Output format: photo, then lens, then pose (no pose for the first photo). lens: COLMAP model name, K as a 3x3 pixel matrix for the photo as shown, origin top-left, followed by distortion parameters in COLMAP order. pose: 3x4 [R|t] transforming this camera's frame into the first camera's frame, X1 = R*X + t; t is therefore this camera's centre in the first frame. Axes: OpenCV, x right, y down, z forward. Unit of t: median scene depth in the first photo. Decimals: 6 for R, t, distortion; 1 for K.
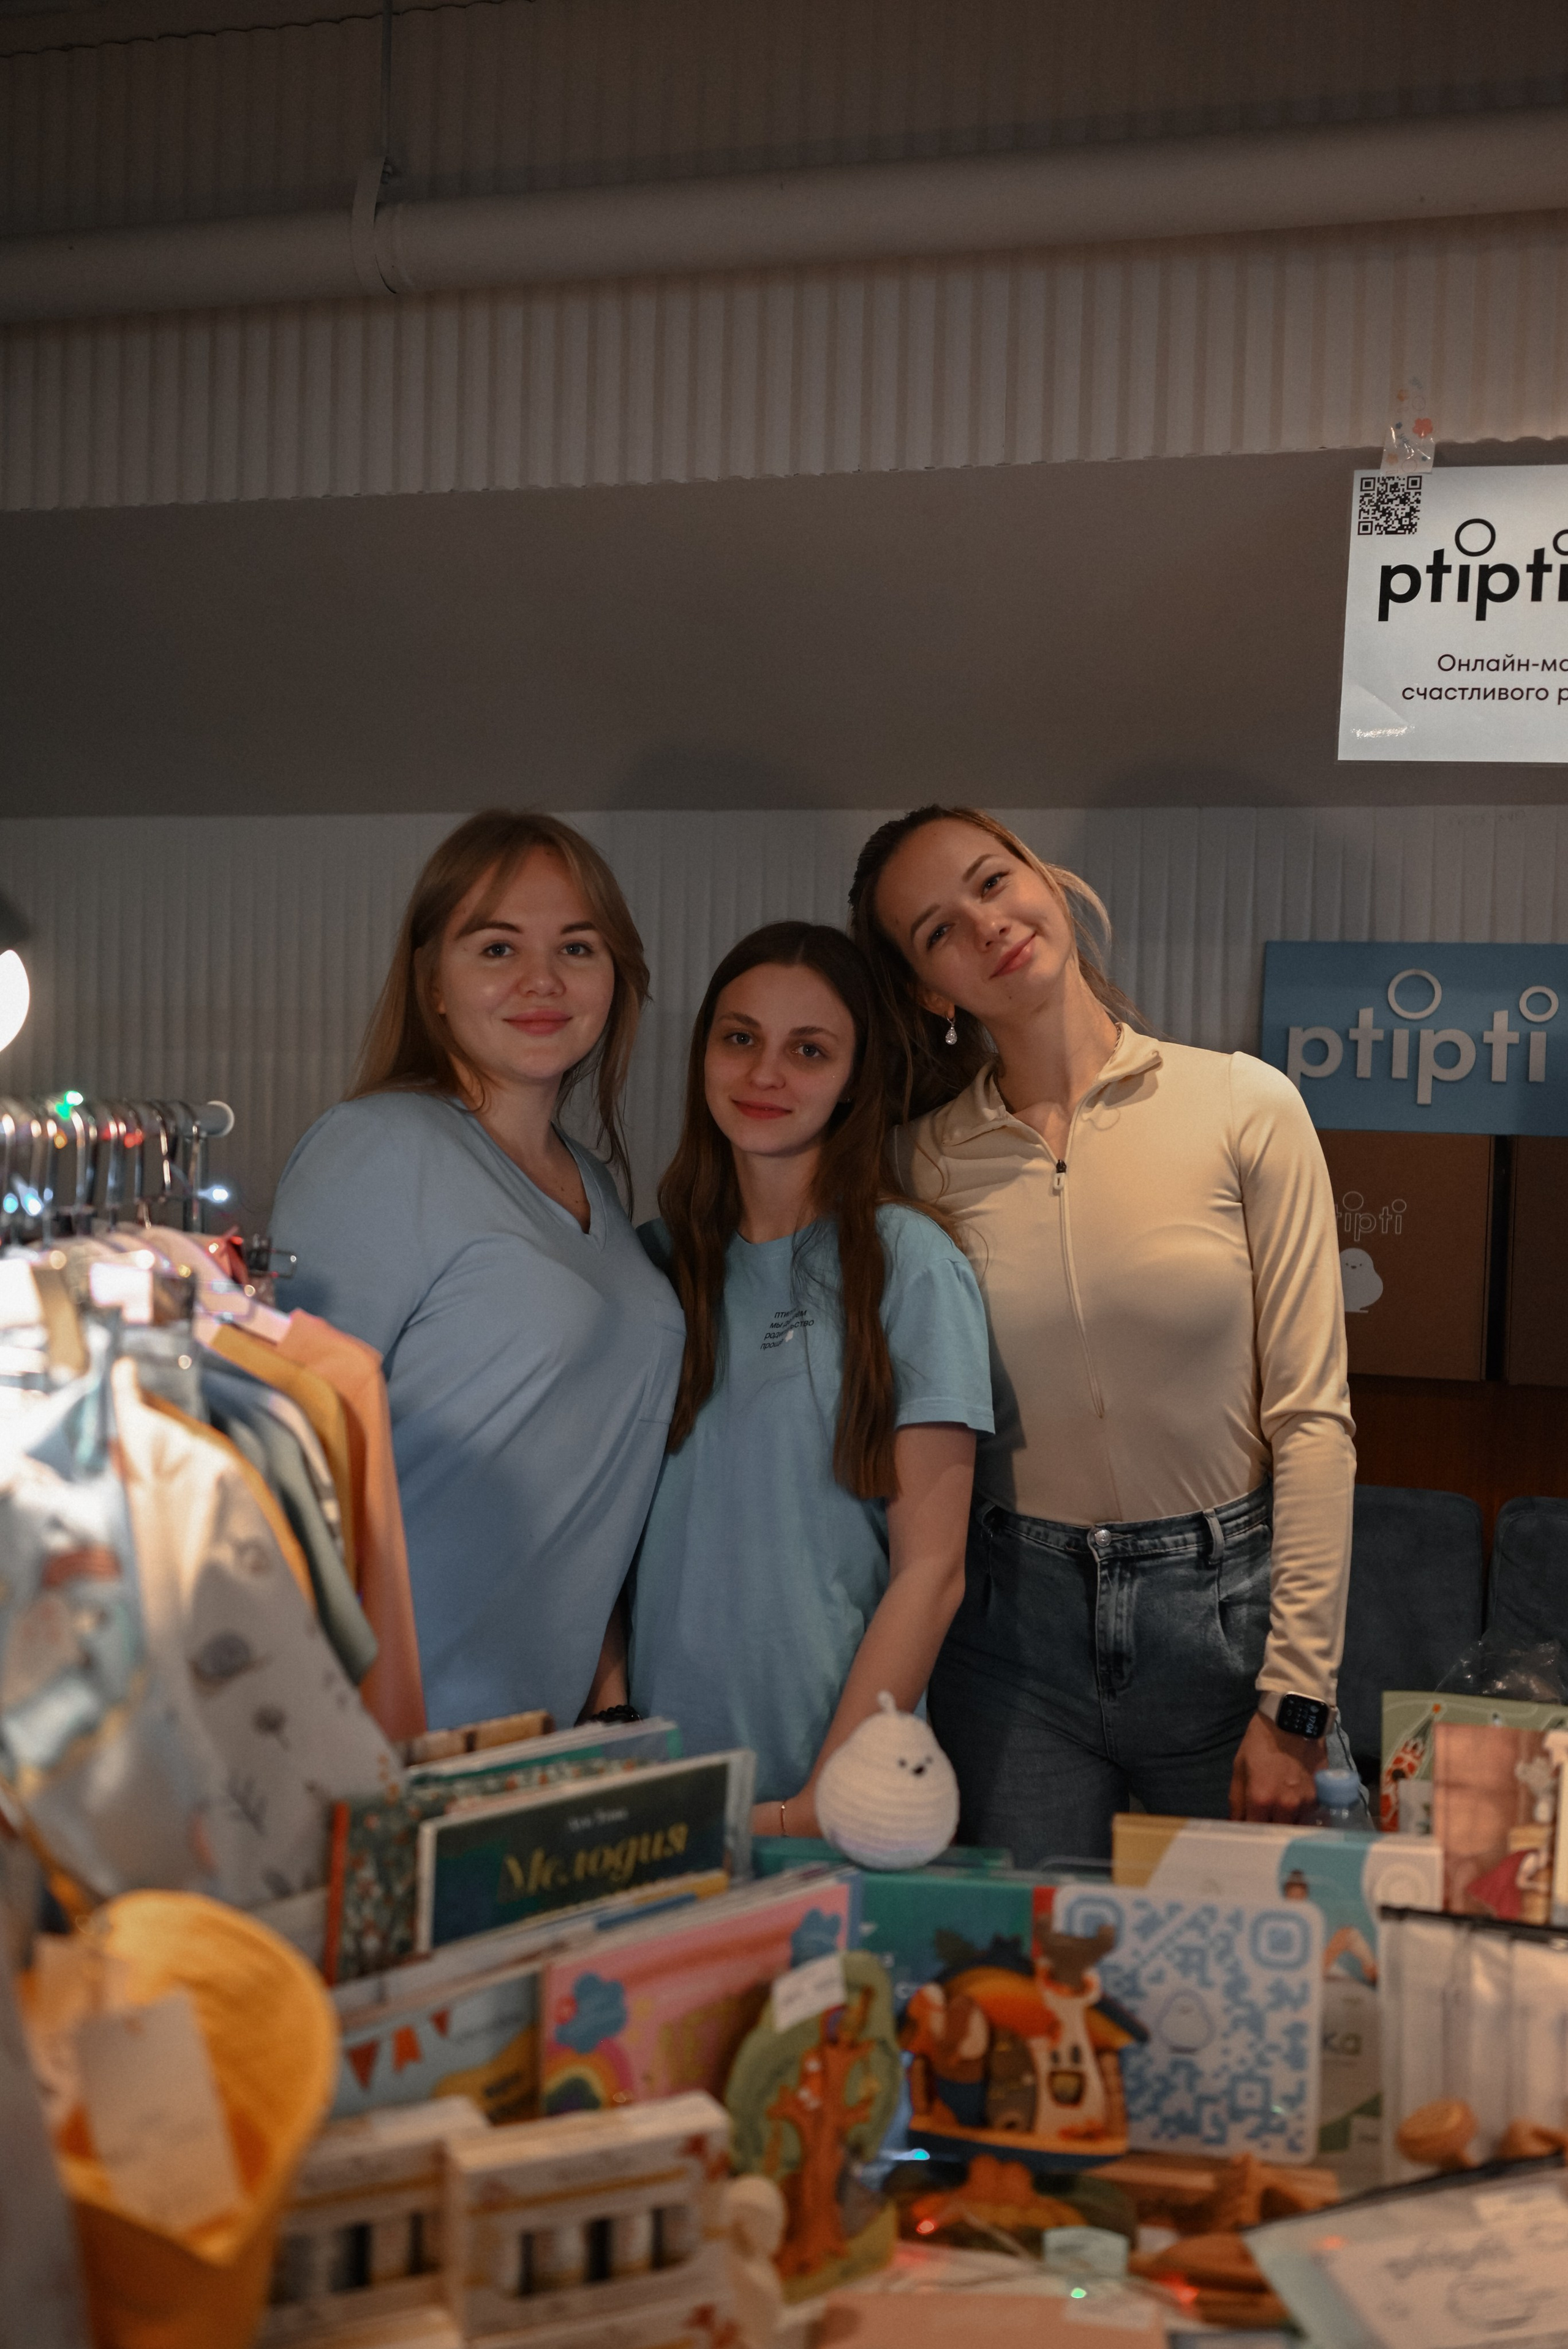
lens RADIAL K [[2218.8, 0, 789.9], [0, 2218.8, 1169.0], [0, 0, 1]] dist [-0.010341, 0.000000]
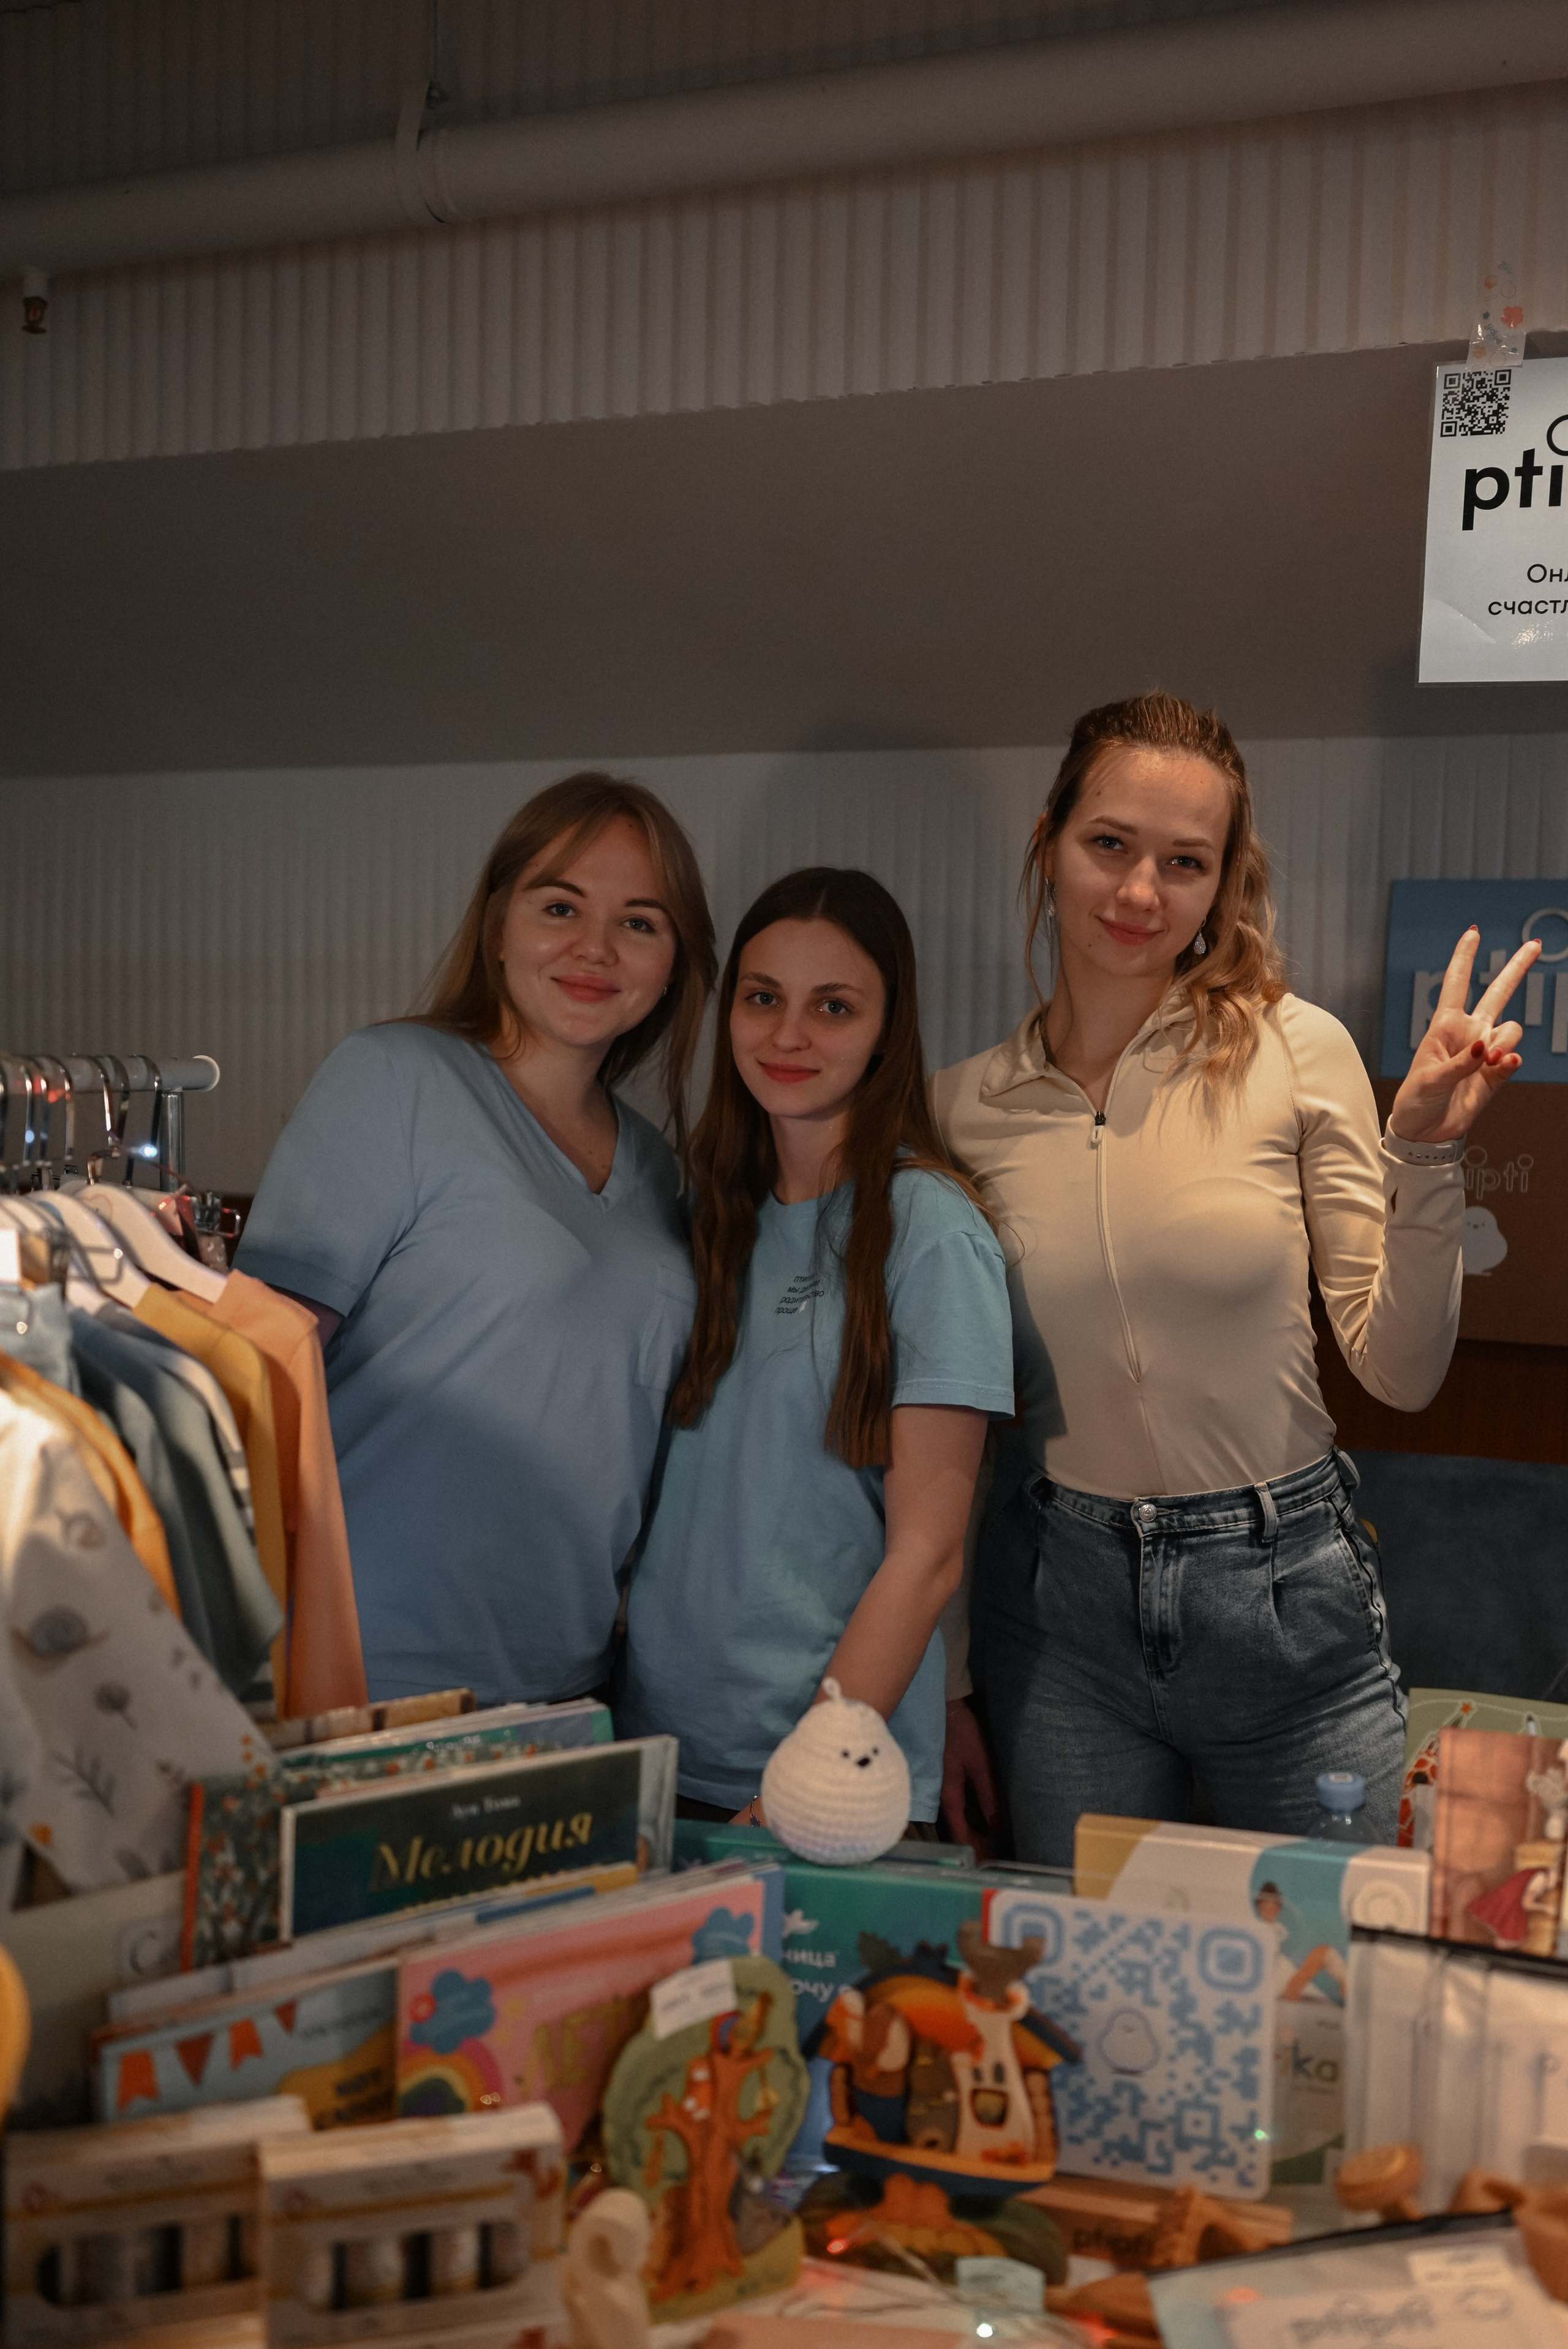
lens RADIAL K [[2218.8, 0, 779.3], [0, 2218.8, 1175.8], [0, 0, 1]] dist [-0.010341, 0.000000]
pose [[0.993516, 0.002765, -0.113663, 0.130751], [0.000199, 0.999661, 0.026051, -0.003235], [0.113697, -0.025905, 0.993178, 0.063965]]
